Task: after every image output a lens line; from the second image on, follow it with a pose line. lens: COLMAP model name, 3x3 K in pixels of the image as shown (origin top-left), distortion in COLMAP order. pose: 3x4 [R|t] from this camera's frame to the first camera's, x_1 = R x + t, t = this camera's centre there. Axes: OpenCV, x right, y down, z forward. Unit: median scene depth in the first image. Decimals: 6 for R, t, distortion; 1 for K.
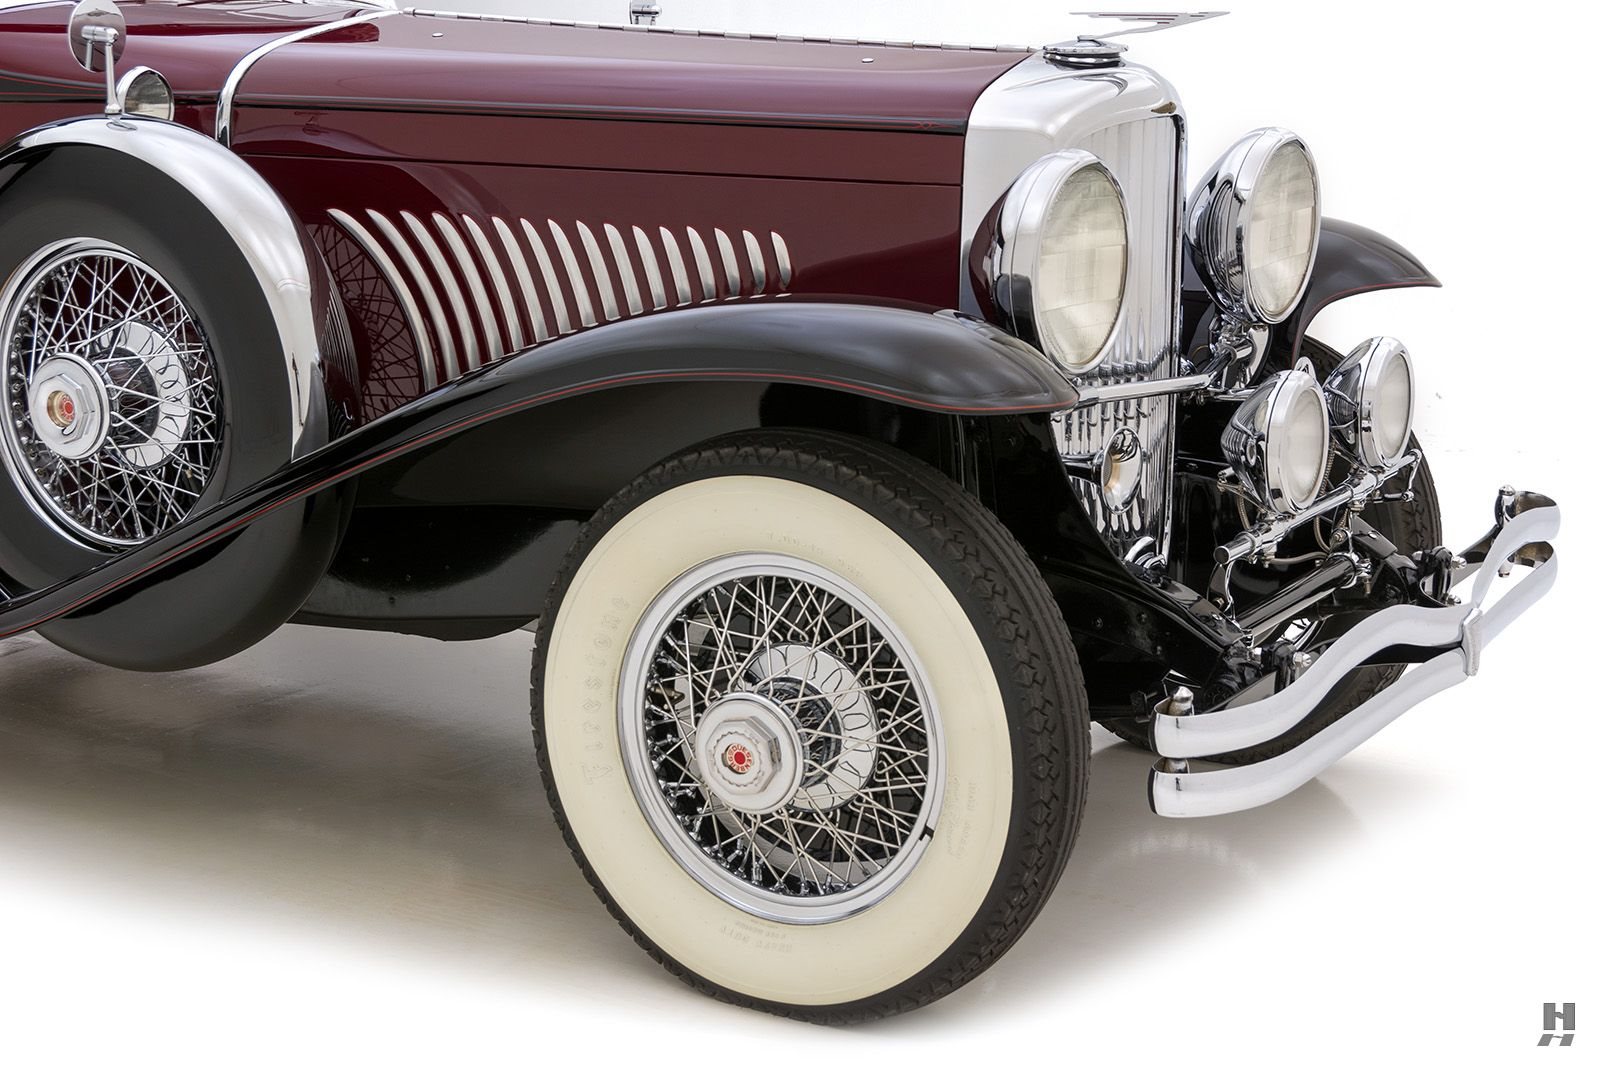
lens RADIAL K [[2651.5, 0, 800.0], [0, 2651.5, 533.5], [0, 0, 1]] dist [-0.037158, -0.079109]
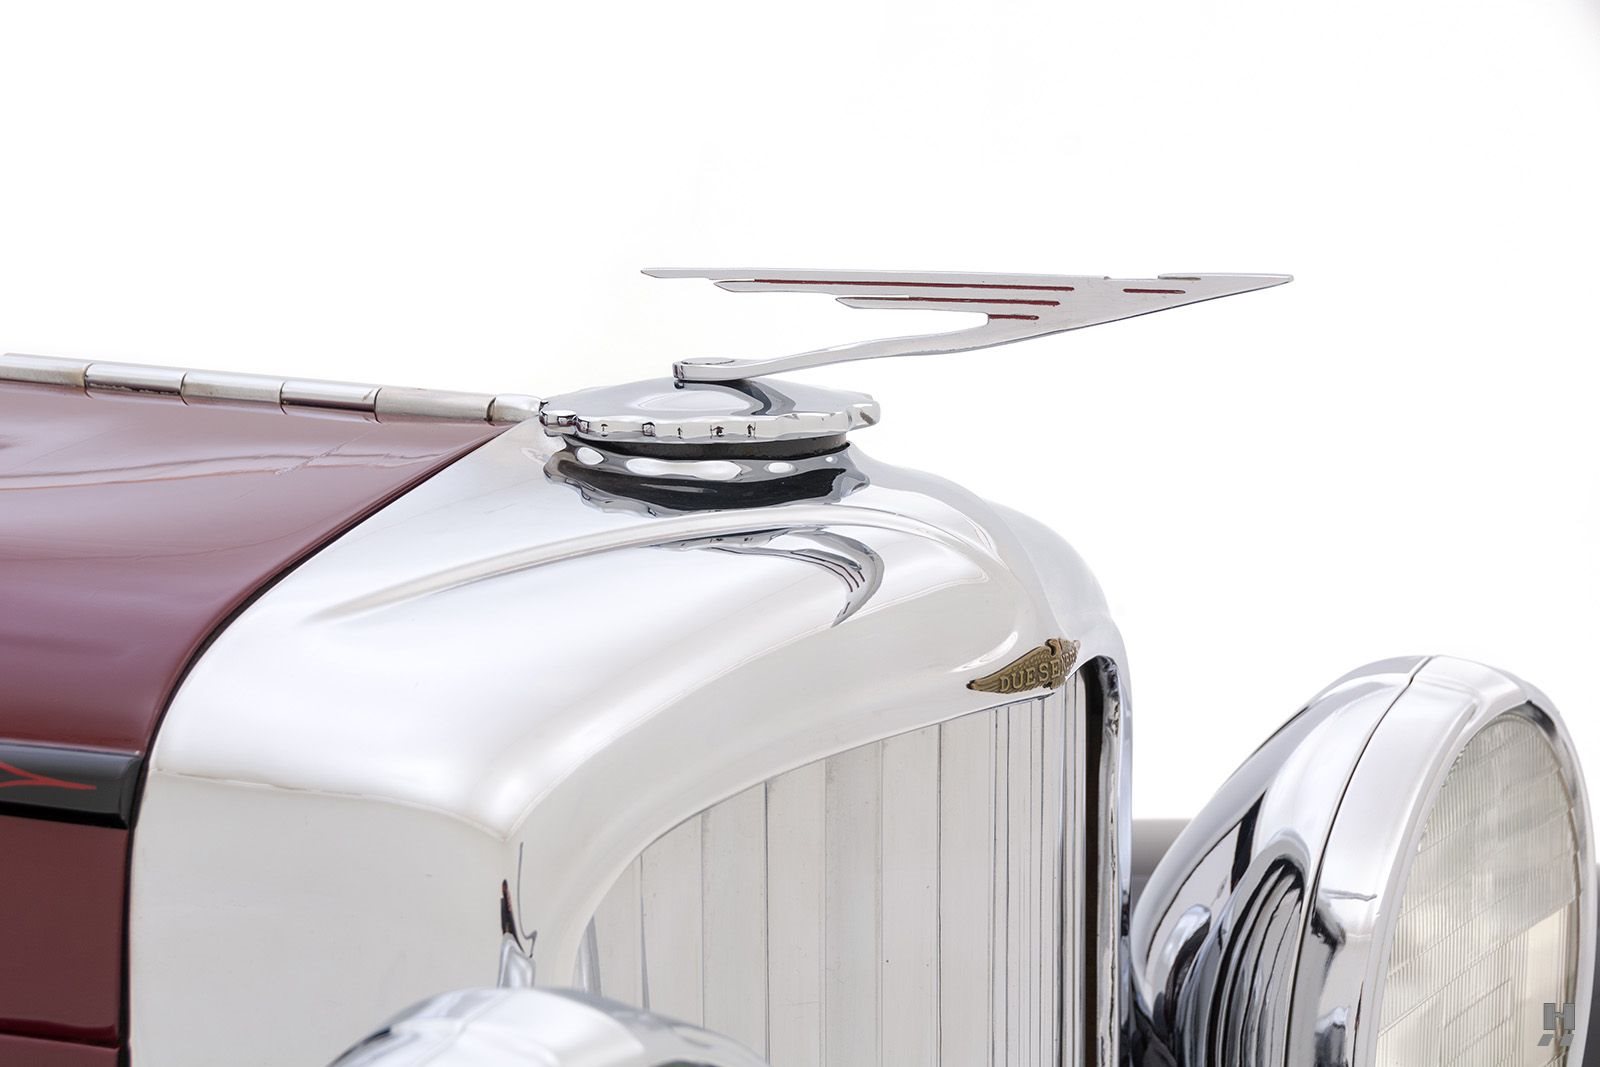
lens RADIAL K [[3633.1, 0, 800.0], [0, 3633.1, 533.5], [0, 0, 1]] dist [-0.058930, -0.339639]
pose [[0.999421, -0.002797, 0.033911, 0.105364], [0.006074, 0.995274, -0.096920, -0.139986], [-0.033480, 0.097069, 0.994714, 0.667102]]
